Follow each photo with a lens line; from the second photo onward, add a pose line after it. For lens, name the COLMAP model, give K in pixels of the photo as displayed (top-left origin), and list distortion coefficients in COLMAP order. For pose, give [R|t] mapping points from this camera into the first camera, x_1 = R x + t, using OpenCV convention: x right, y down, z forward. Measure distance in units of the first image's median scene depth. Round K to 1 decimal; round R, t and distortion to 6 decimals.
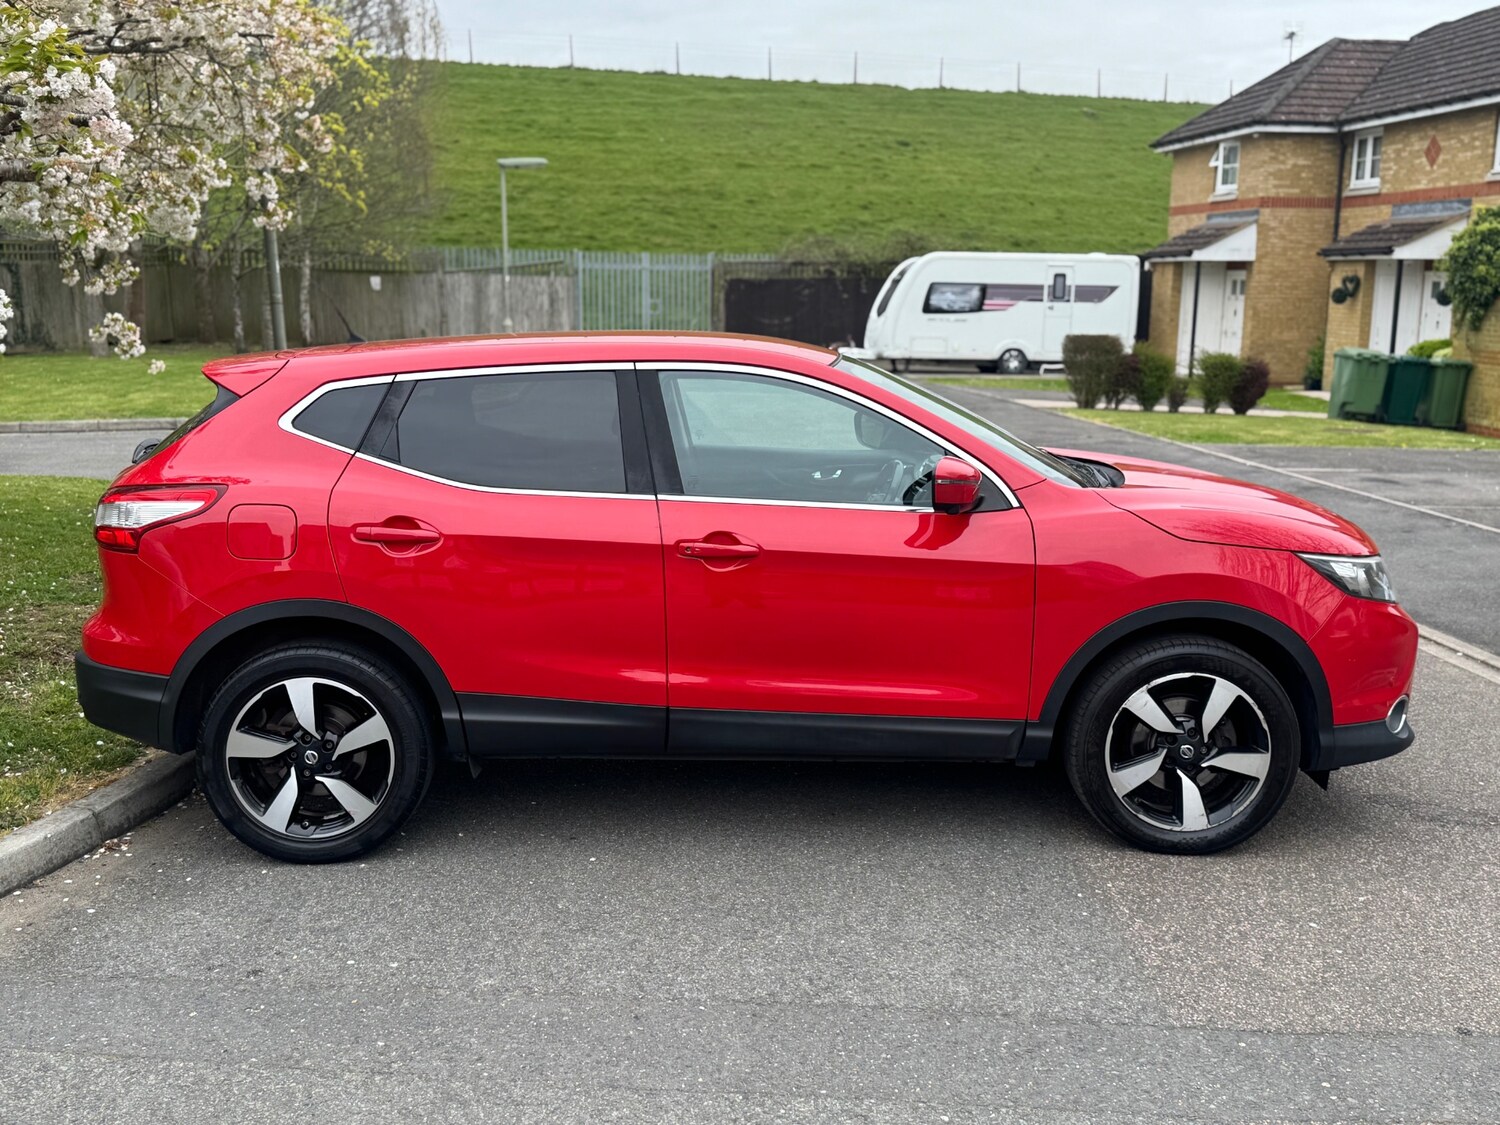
lens RADIAL K [[1492.3, 0, 754.5], [0, 1492.3, 536.1], [0, 0, 1]] dist [0.031374, 0.000000]
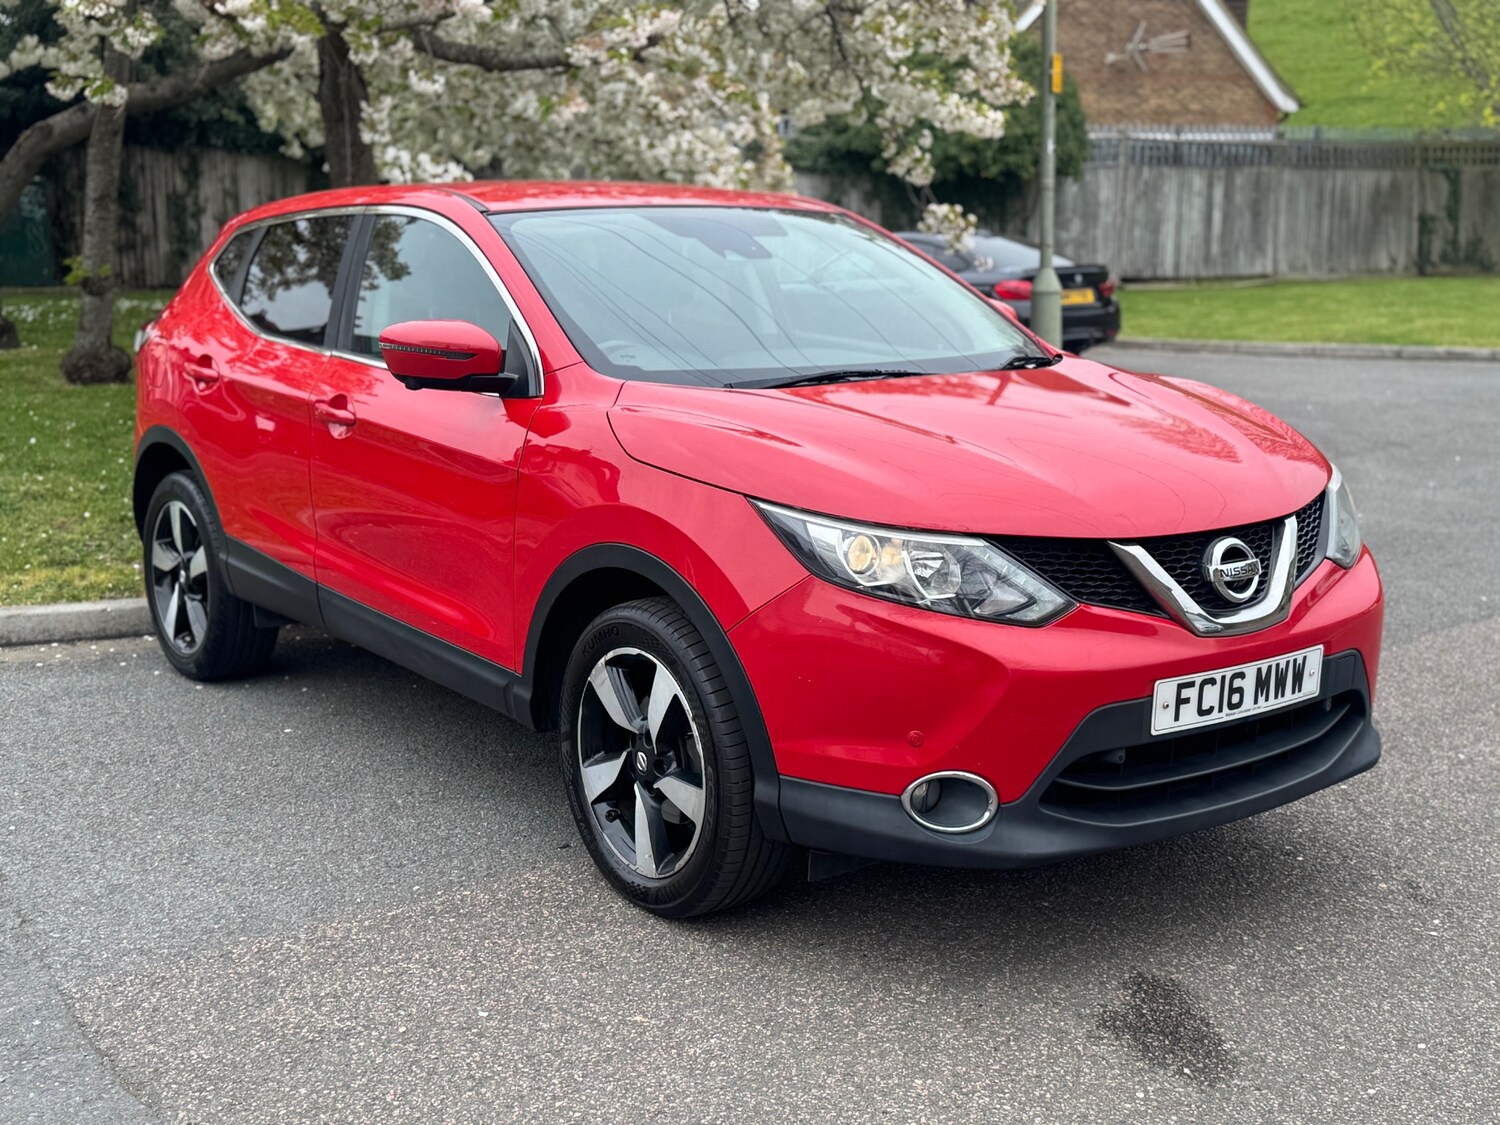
lens RADIAL K [[1799.2, 0, 784.5], [0, 1799.2, 558.9], [0, 0, 1]] dist [0.072372, 0.000000]
pose [[0.608084, 0.145308, -0.780461, 0.179683], [-0.124562, 0.988393, 0.086970, -0.006123], [0.784040, 0.044330, 0.619126, 0.095878]]
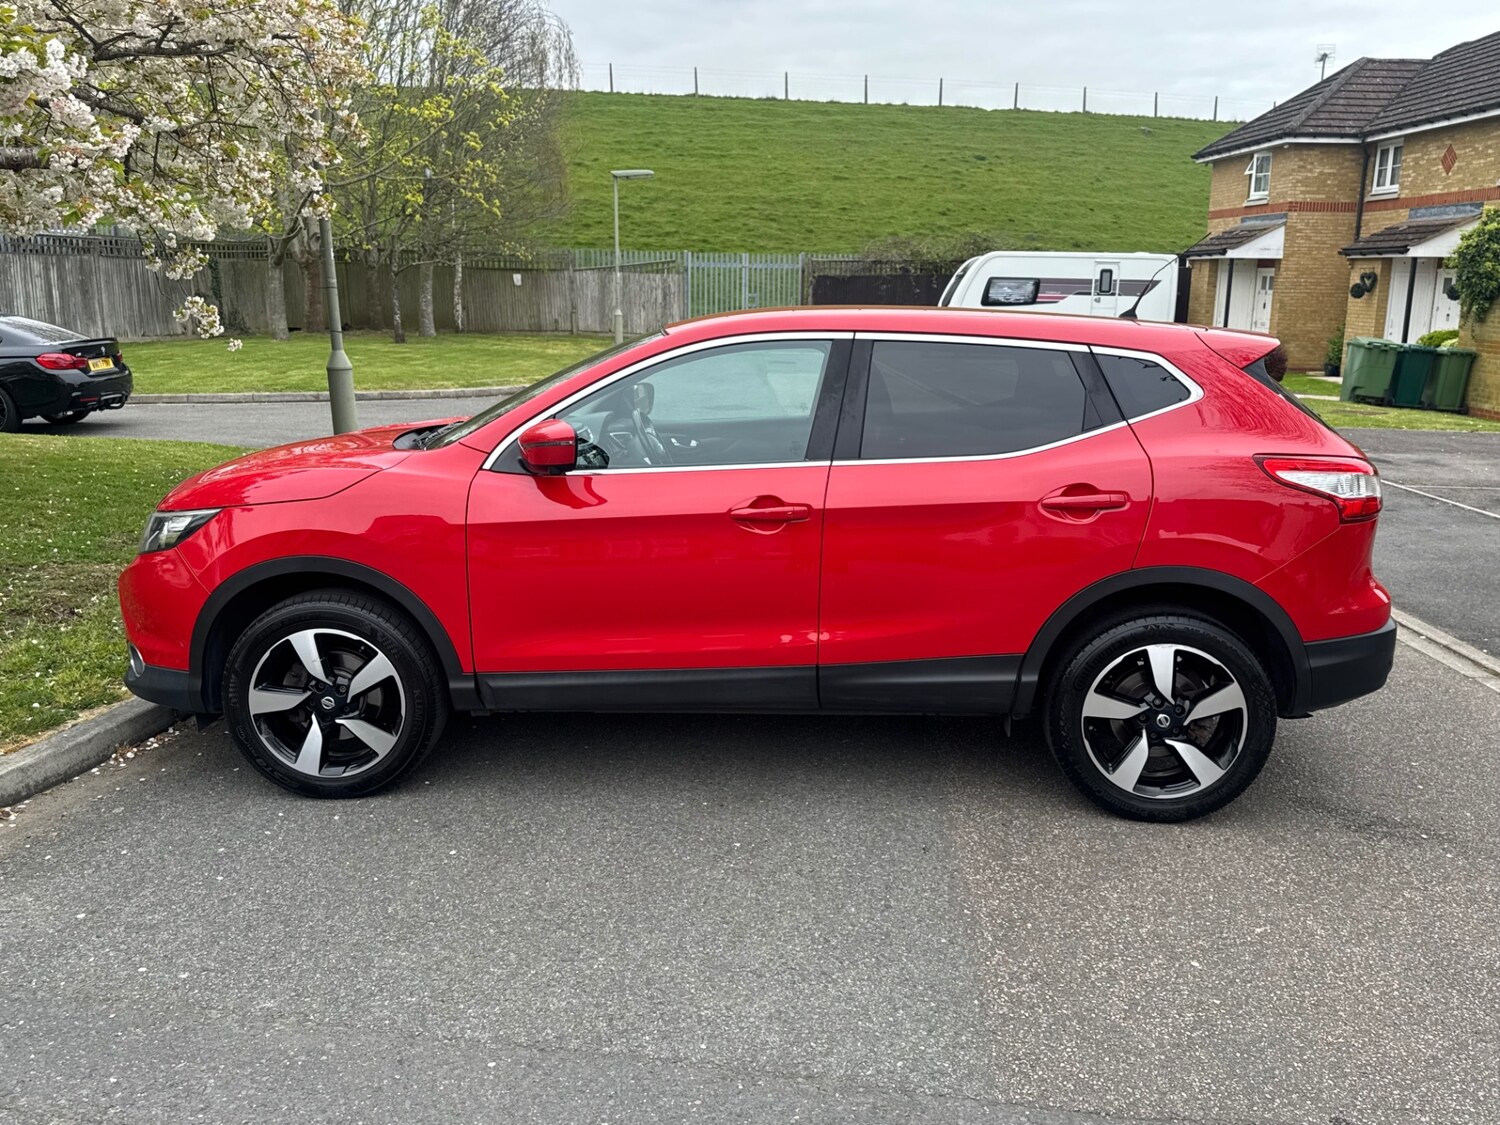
lens RADIAL K [[1254.7, 0, 754.4], [0, 1254.7, 537.3], [0, 0, 1]] dist [0.031554, -0.030786]
pose [[0.996871, 0.017707, -0.077036, 0.026709], [-0.015148, 0.999318, 0.033676, -0.003173], [0.077580, -0.032404, 0.996459, 0.038324]]
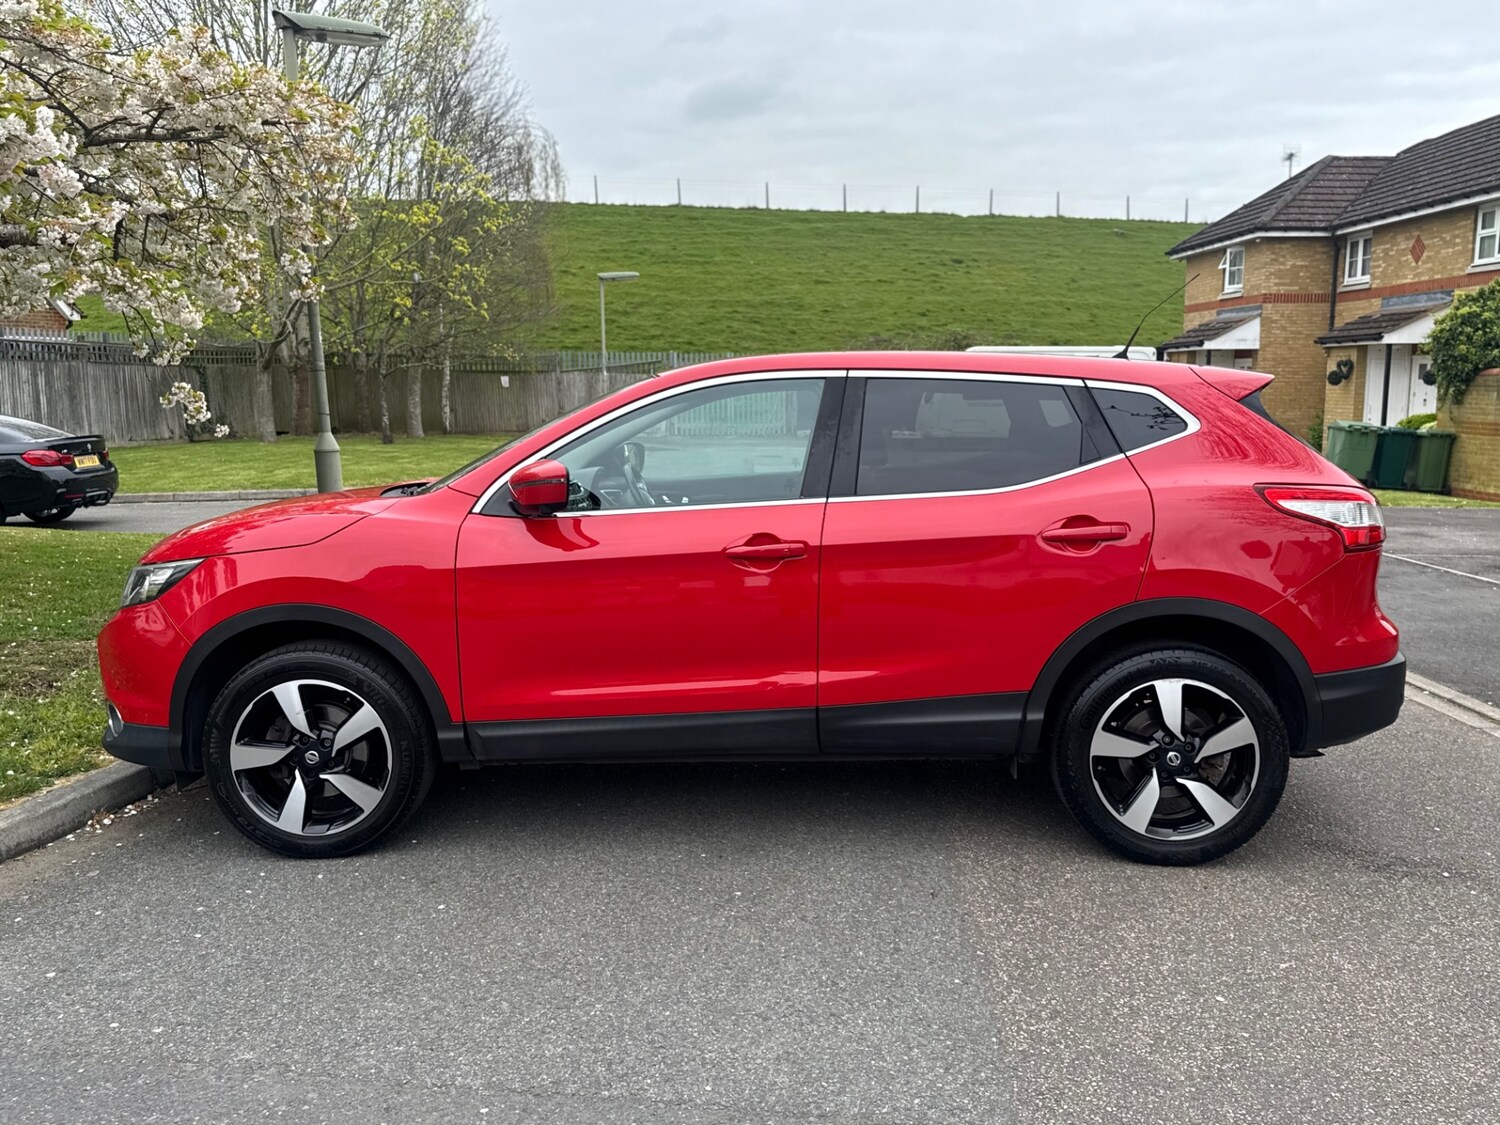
lens RADIAL K [[1254.7, 0, 753.9], [0, 1254.7, 554.5], [0, 0, 1]] dist [0.031554, -0.030786]
pose [[0.997664, -0.003268, -0.068227, 0.025557], [0.001000, 0.999447, -0.033247, 0.004487], [0.068298, 0.033101, 0.997116, 0.041259]]
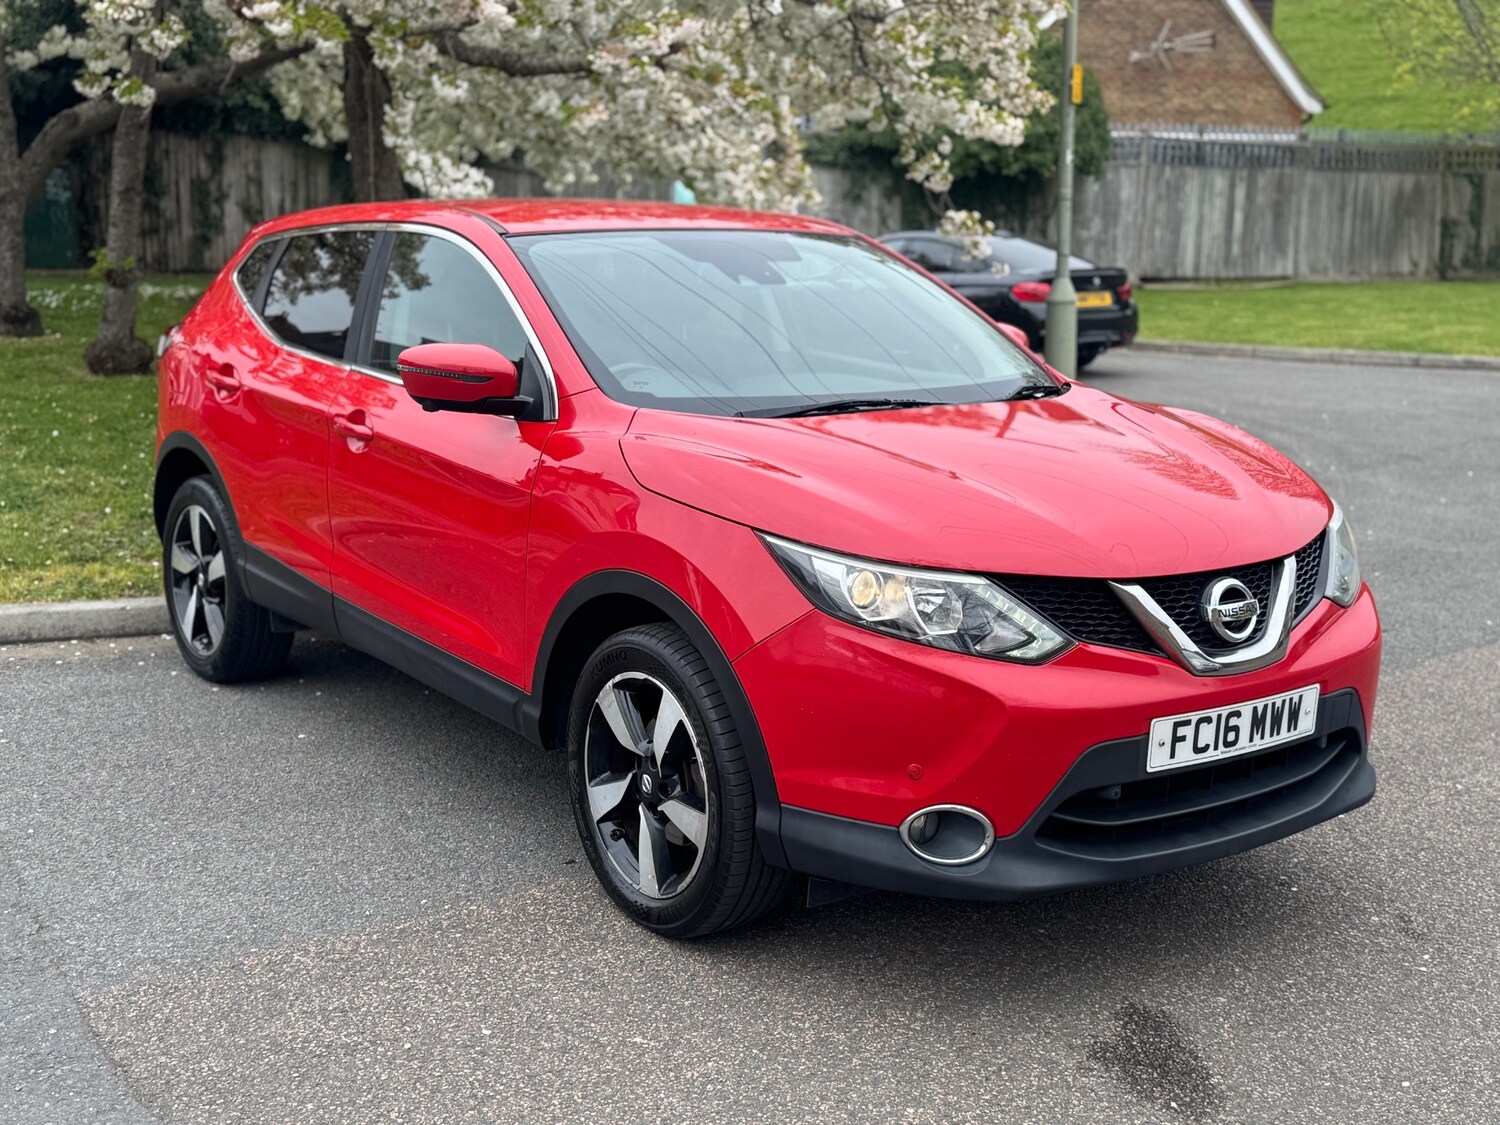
lens RADIAL K [[1799.2, 0, 781.0], [0, 1799.2, 557.5], [0, 0, 1]] dist [0.072372, 0.000000]
pose [[0.597272, 0.161325, -0.785646, 0.181743], [-0.142705, 0.985307, 0.093835, -0.009949], [0.789241, 0.056071, 0.611519, 0.094523]]
